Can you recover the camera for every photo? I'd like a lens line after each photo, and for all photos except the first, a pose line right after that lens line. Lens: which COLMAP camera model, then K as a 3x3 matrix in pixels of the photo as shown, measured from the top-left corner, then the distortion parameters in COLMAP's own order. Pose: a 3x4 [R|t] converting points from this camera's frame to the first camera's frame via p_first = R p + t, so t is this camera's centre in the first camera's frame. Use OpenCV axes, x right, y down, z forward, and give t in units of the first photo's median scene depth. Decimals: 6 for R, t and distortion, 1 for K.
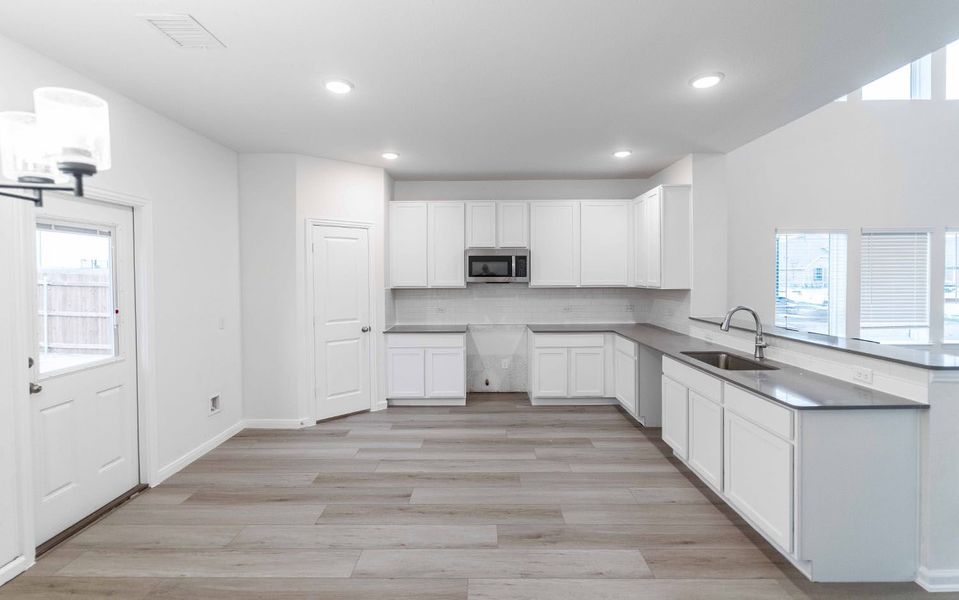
lens RADIAL K [[390.6, 0, 462.4], [0, 390.6, 283.5], [0, 0, 1]] dist [-0.001315, -0.005330]
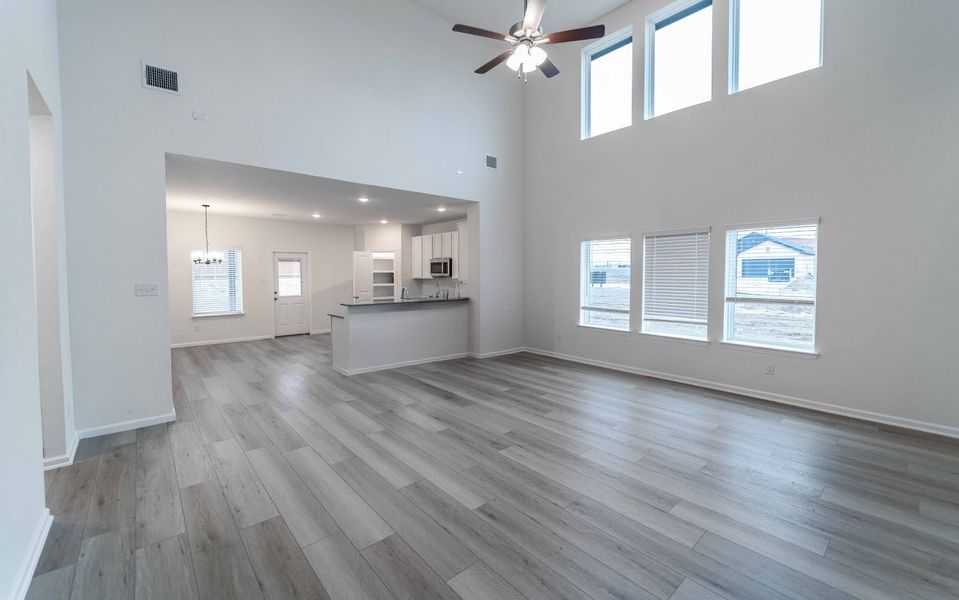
lens RADIAL K [[379.6, 0, 491.6], [0, 379.6, 284.9], [0, 0, 1]] dist [0.000695, -0.000144]
pose [[0.704362, 0.026452, -0.709348, 1.559947], [-0.014767, 0.999635, 0.022614, -0.006824], [0.709688, -0.005454, 0.704495, -0.119048]]
